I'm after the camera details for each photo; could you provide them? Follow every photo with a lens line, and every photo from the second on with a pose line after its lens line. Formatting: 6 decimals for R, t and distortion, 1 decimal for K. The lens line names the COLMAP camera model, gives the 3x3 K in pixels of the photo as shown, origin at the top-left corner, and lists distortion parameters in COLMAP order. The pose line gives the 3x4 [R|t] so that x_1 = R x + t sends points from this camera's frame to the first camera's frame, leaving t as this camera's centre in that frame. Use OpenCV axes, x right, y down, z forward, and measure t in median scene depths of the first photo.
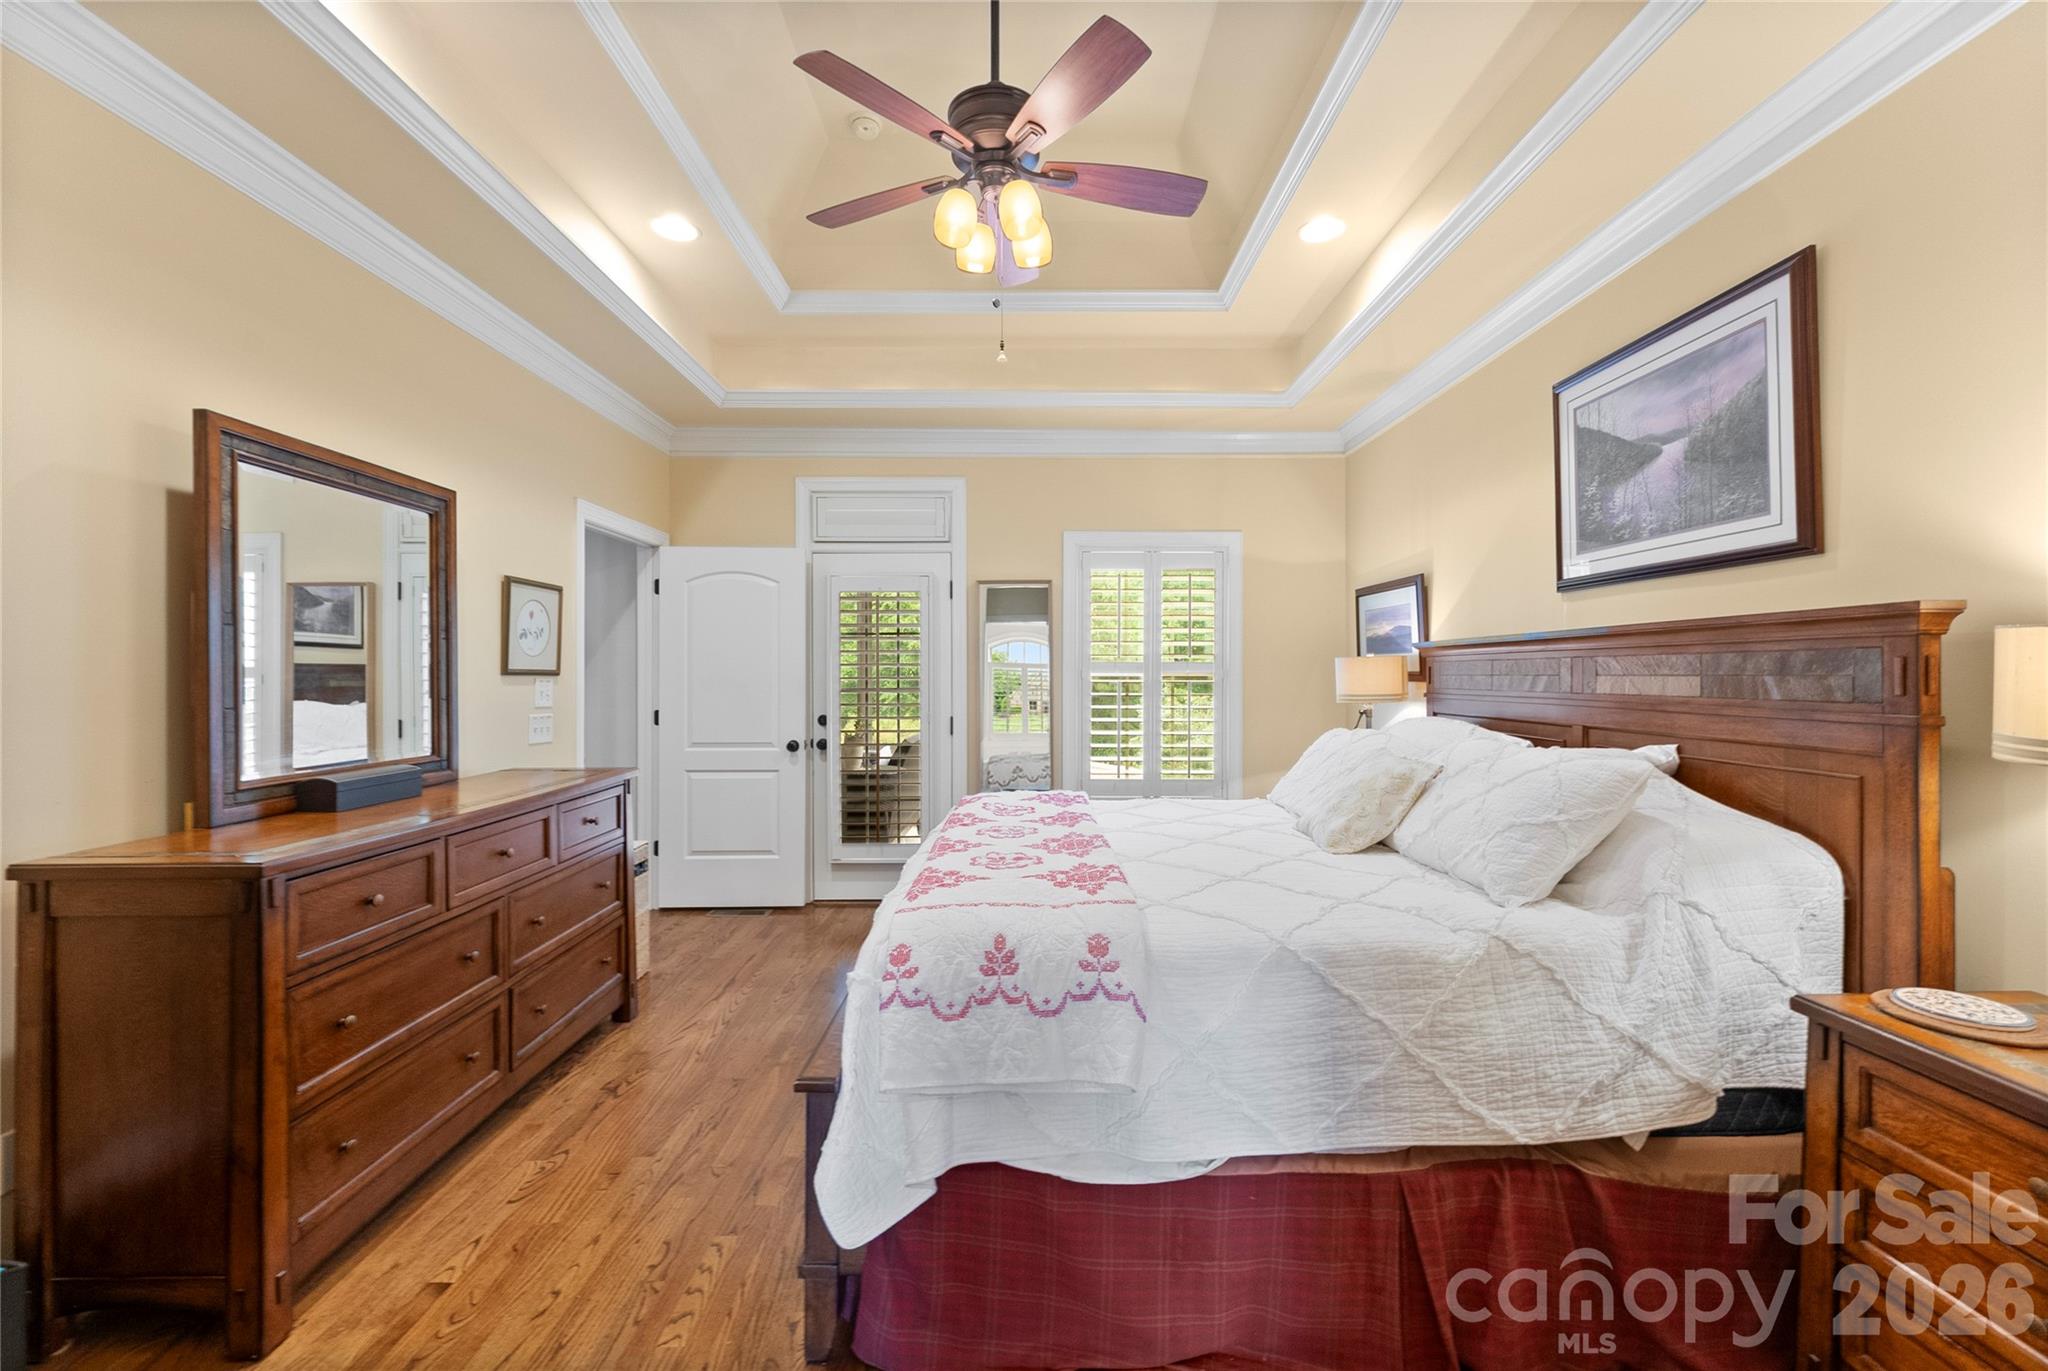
lens RADIAL K [[842.1, 0, 1027.3], [0, 842.1, 674.1], [0, 0, 1]] dist [0.000819, -0.000714]
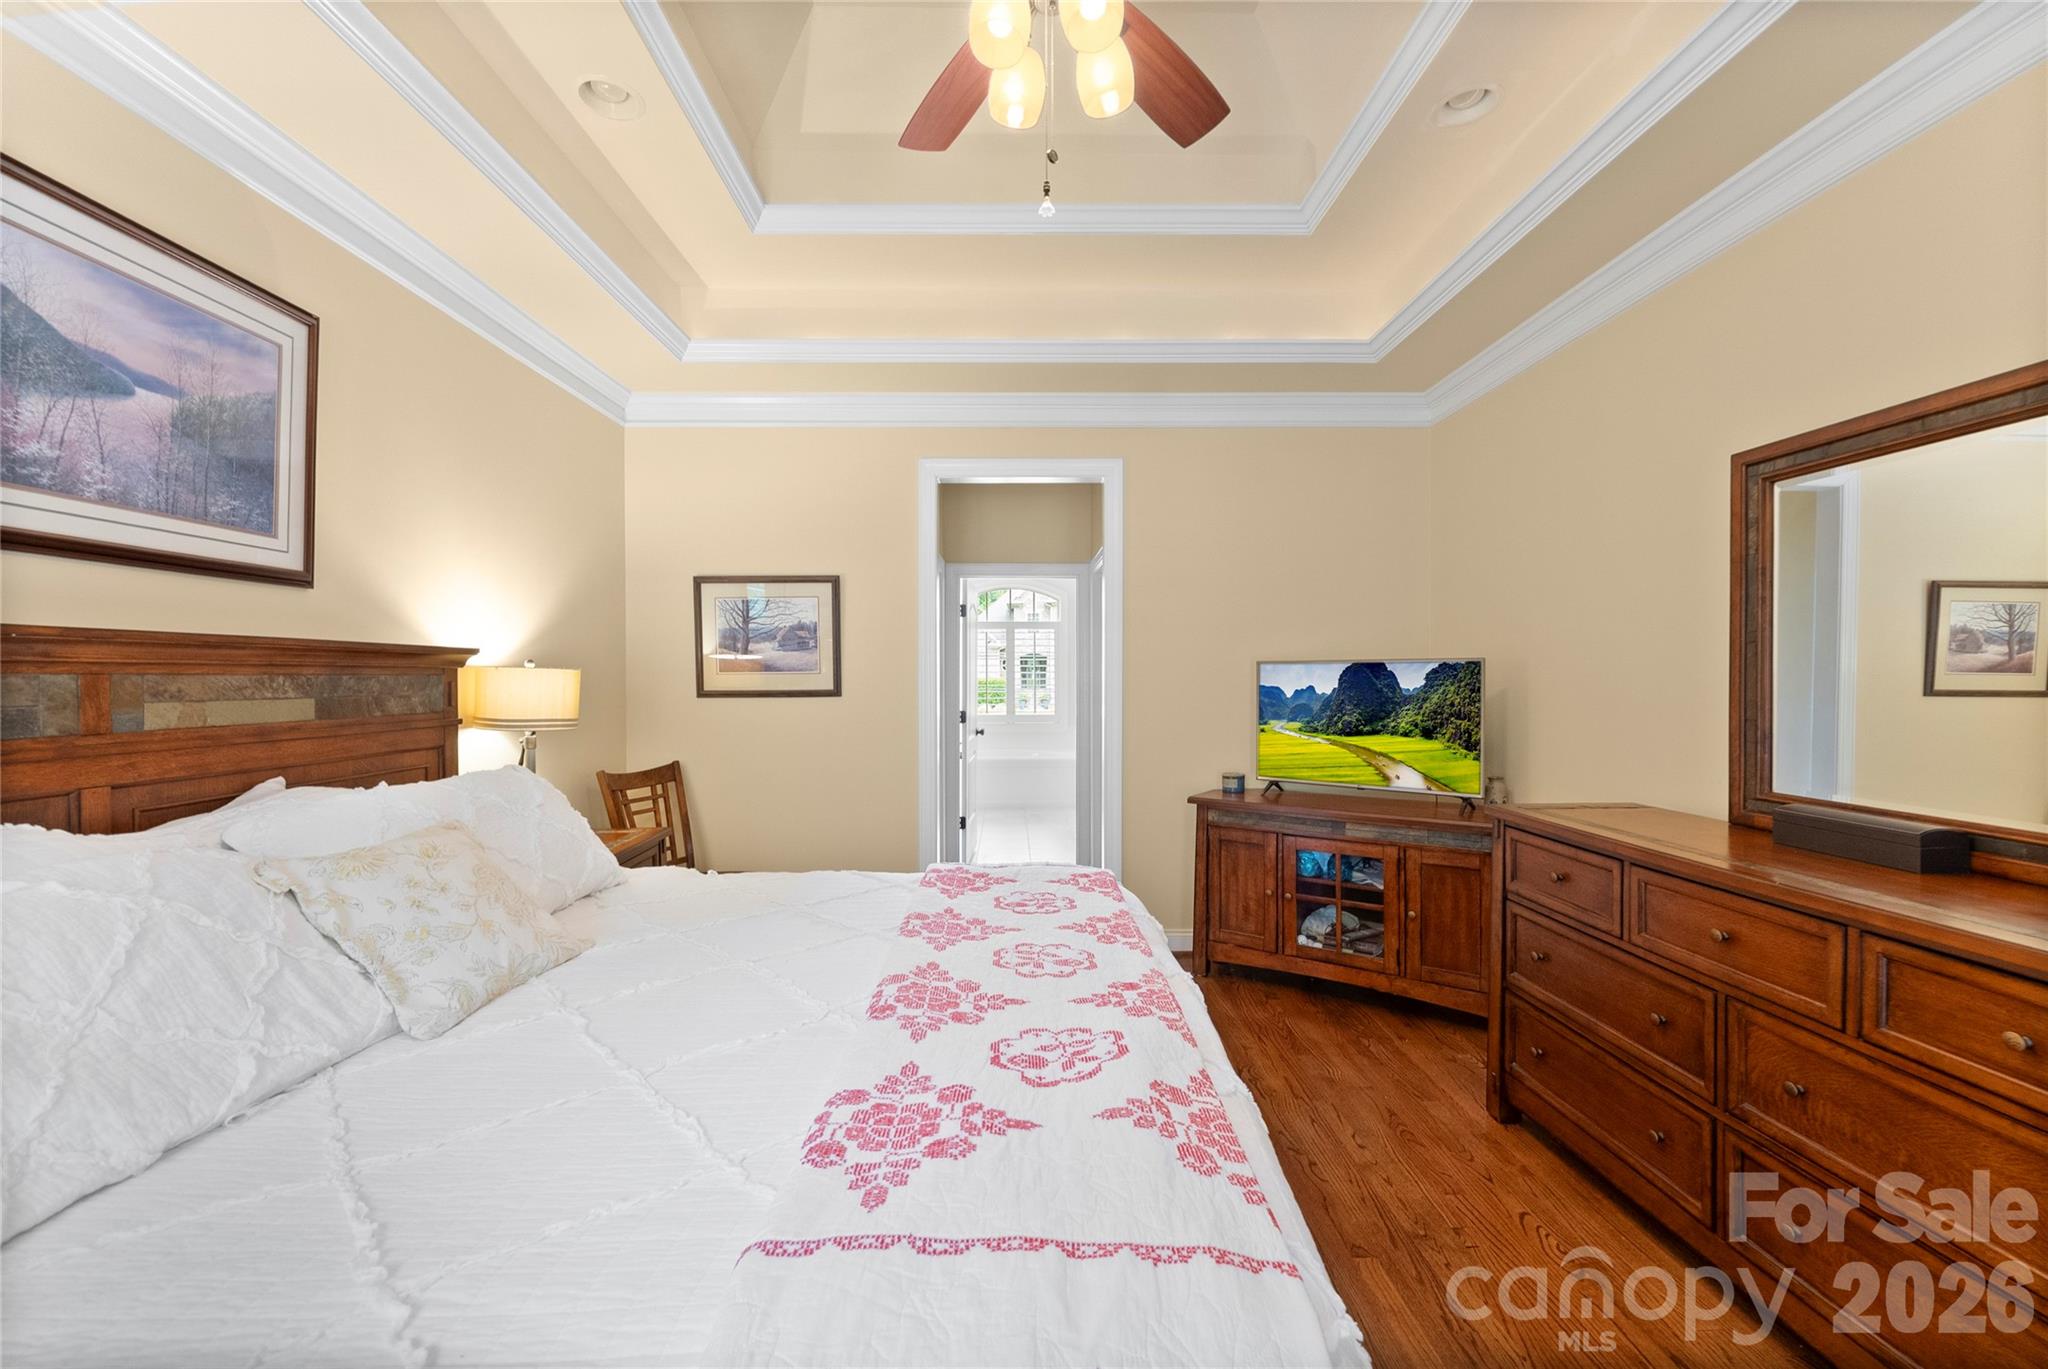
lens RADIAL K [[842.1, 0, 1033.1], [0, 842.1, 679.1], [0, 0, 1]] dist [0.000819, -0.000714]
pose [[-0.999862, 0.005093, -0.015809, -0.009740], [0.005061, 0.999985, 0.002068, -0.016713], [0.015819, 0.001988, -0.999873, 1.845918]]
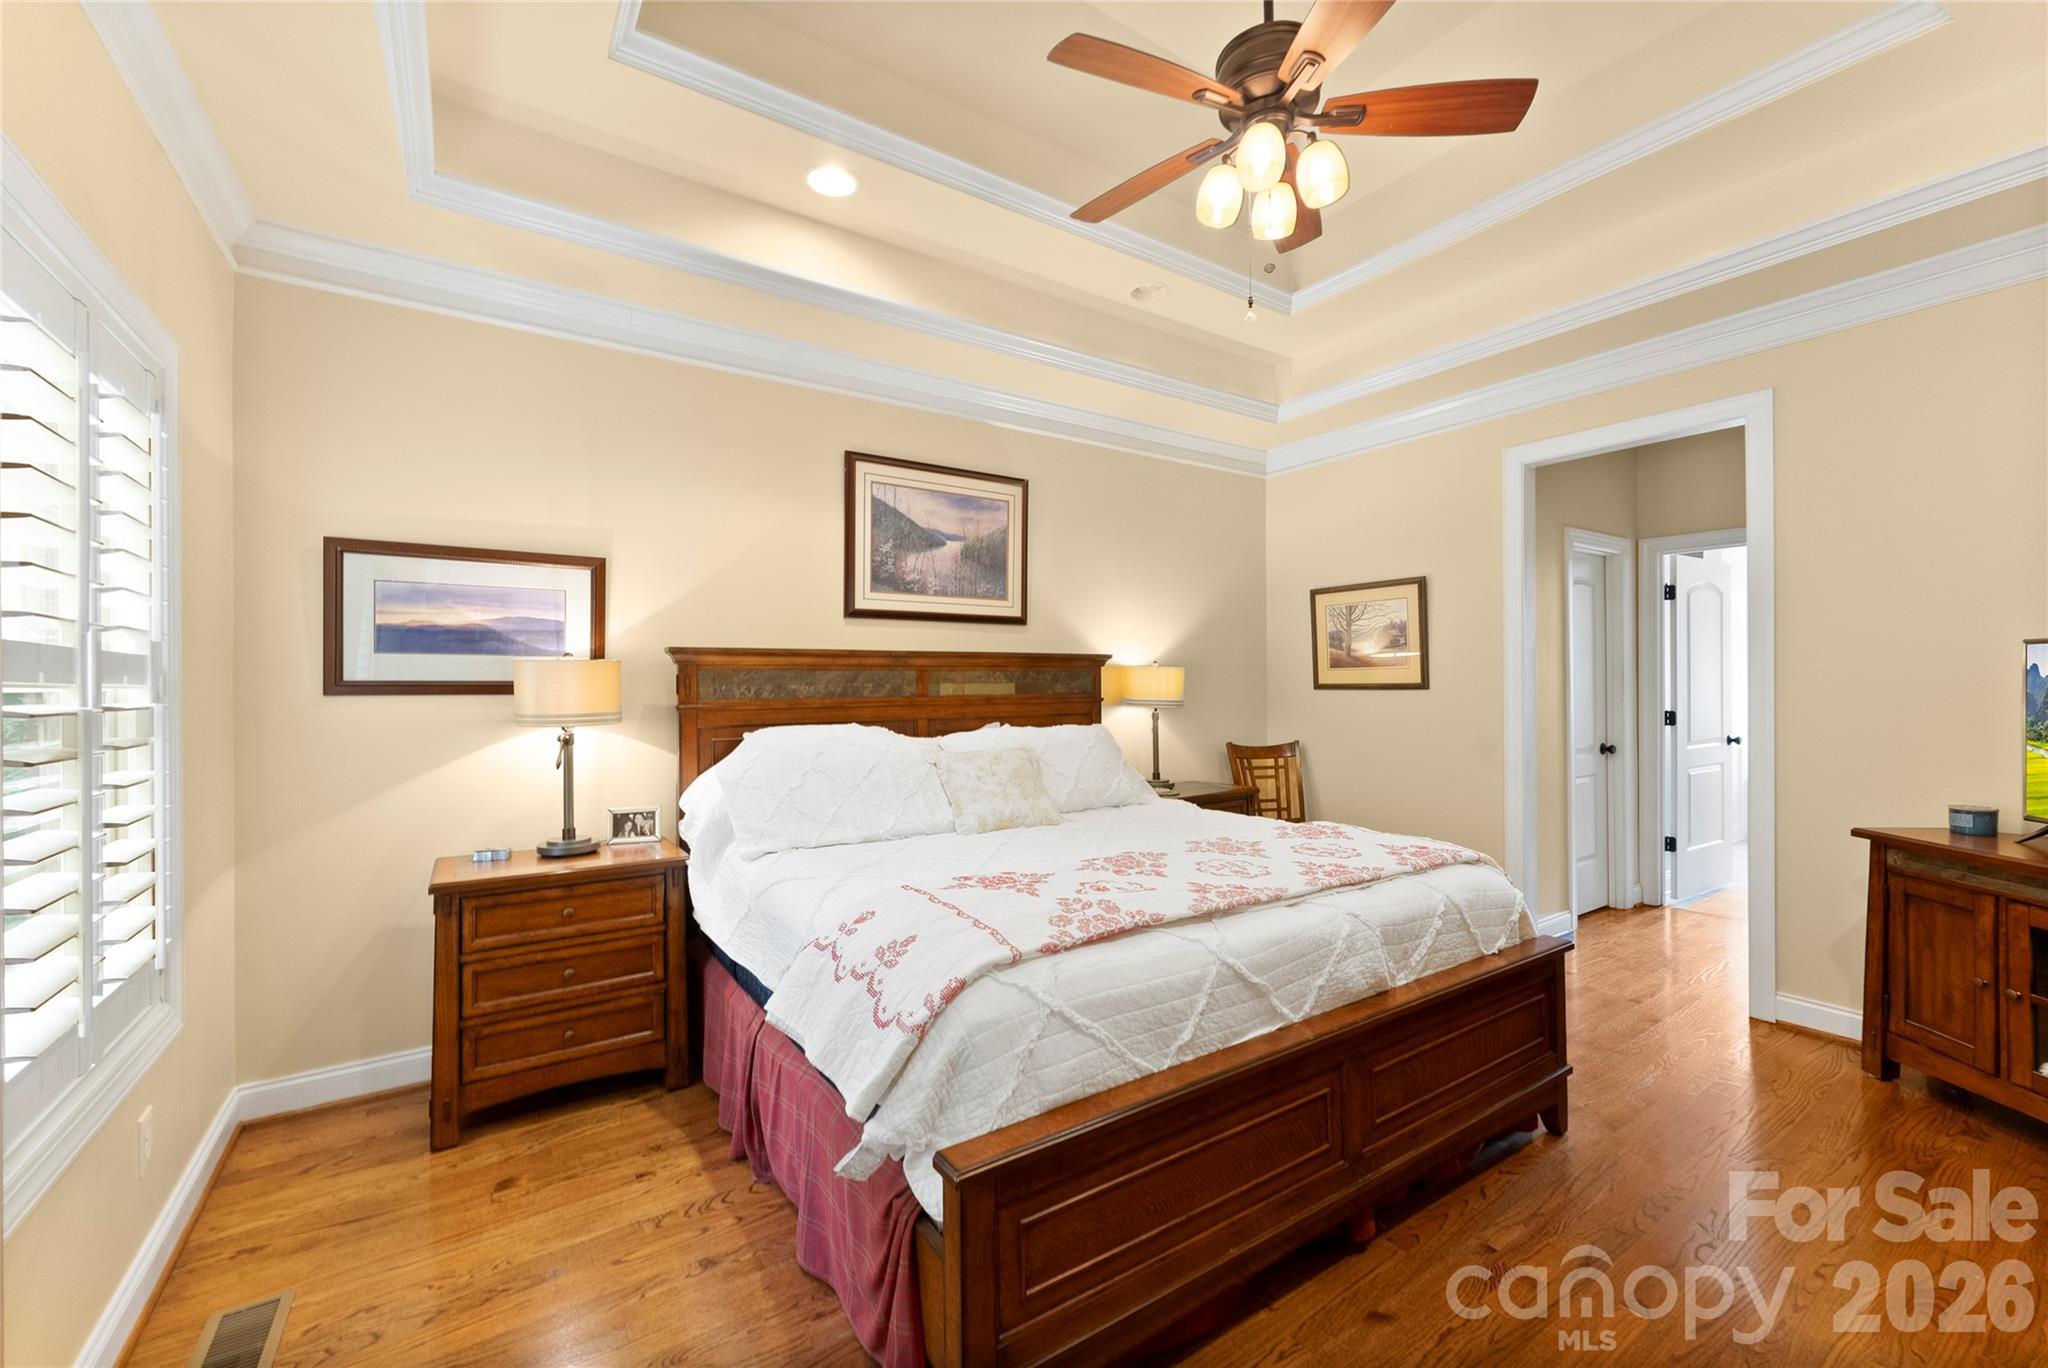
lens RADIAL K [[842.1, 0, 1005.0], [0, 842.1, 678.1], [0, 0, 1]] dist [0.000819, -0.000714]
pose [[-0.546665, 0.008758, 0.837306, -0.691316], [0.005858, 0.999961, -0.006635, 0.002957], [-0.837331, 0.001278, -0.546695, 1.894672]]
